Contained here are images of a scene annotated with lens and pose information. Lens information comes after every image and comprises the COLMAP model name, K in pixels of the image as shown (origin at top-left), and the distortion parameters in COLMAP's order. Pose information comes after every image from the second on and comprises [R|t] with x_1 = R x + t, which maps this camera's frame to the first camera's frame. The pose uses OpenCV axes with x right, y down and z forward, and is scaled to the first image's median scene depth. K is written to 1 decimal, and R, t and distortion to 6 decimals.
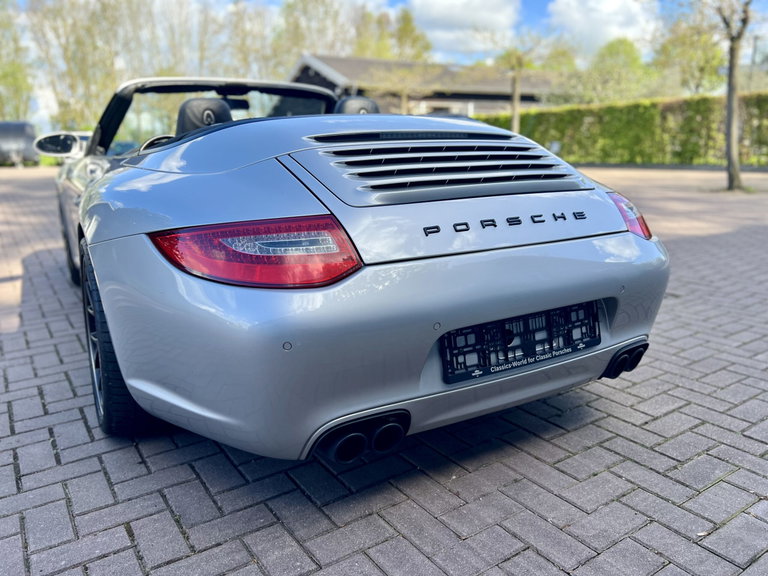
lens RADIAL K [[583.4, 0, 387.0], [0, 583.4, 286.7], [0, 0, 1]] dist [0.043197, -0.051277]
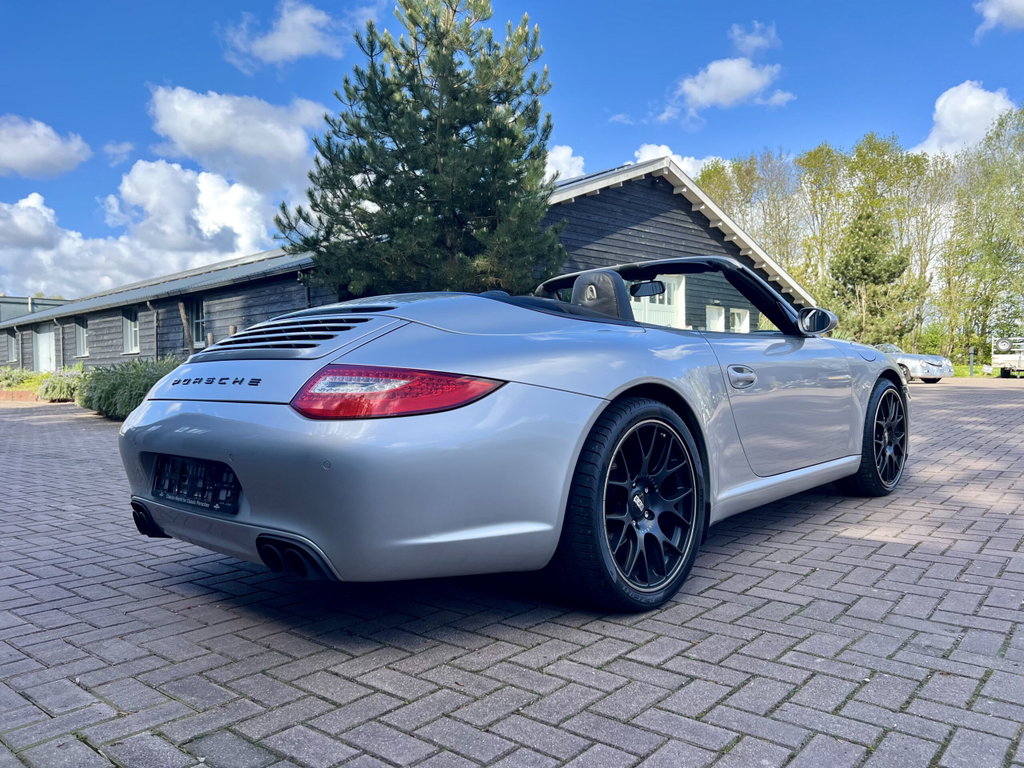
lens RADIAL K [[773.6, 0, 516.8], [0, 773.6, 387.0], [0, 0, 1]] dist [0.052947, -0.065454]
pose [[0.277923, 0.026914, -0.960226, 1.847370], [-0.209866, 0.977161, -0.033354, -0.173125], [0.937398, 0.210788, 0.277224, 1.118449]]
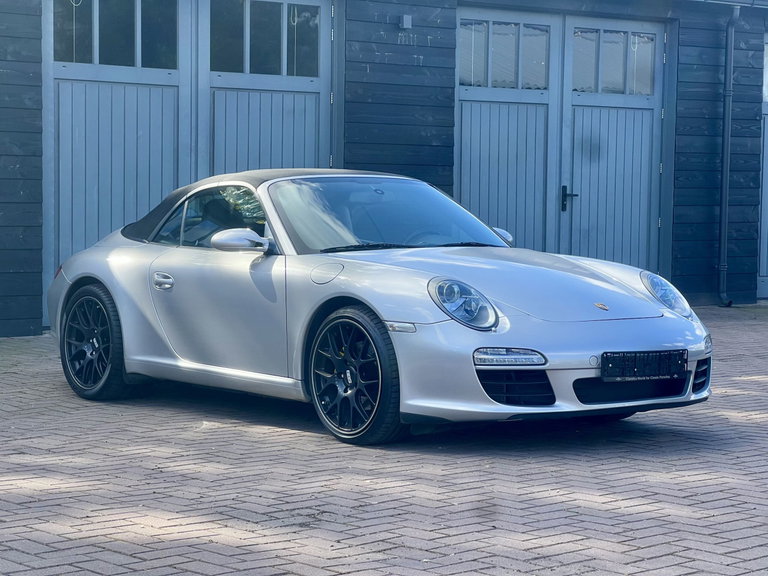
lens RADIAL K [[1713.7, 0, 370.2], [0, 1713.7, 288.9], [0, 0, 1]] dist [0.116915, 0.887087]
pose [[-0.993875, 0.008550, -0.110176, 0.063055], [-0.023557, 0.957695, 0.286820, -2.092720], [0.107967, 0.287659, -0.951628, 7.982216]]
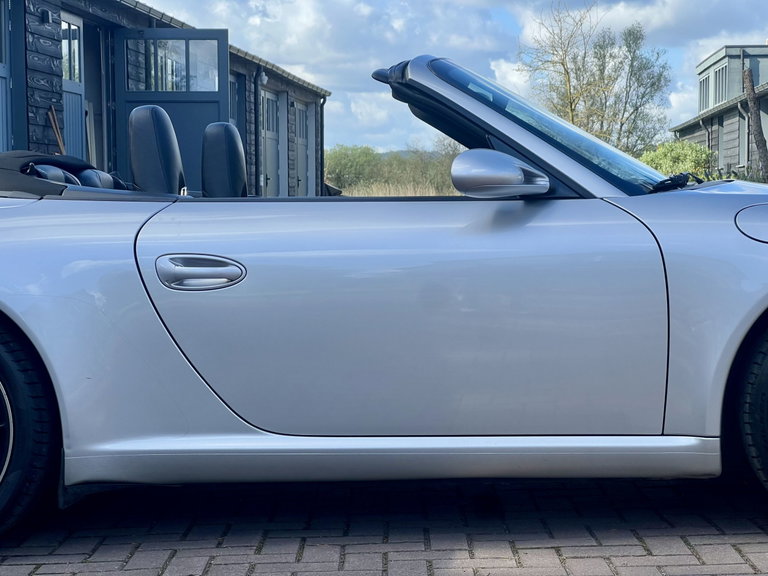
lens RADIAL K [[1715.0, 0, 373.4], [0, 1715.0, 287.5], [0, 0, 1]] dist [0.227174, -0.430811]
pose [[-0.574969, 0.061293, -0.815876, 2.243355], [-0.173253, 0.965455, 0.194626, -0.952384], [0.799621, 0.253257, -0.544488, 3.956583]]
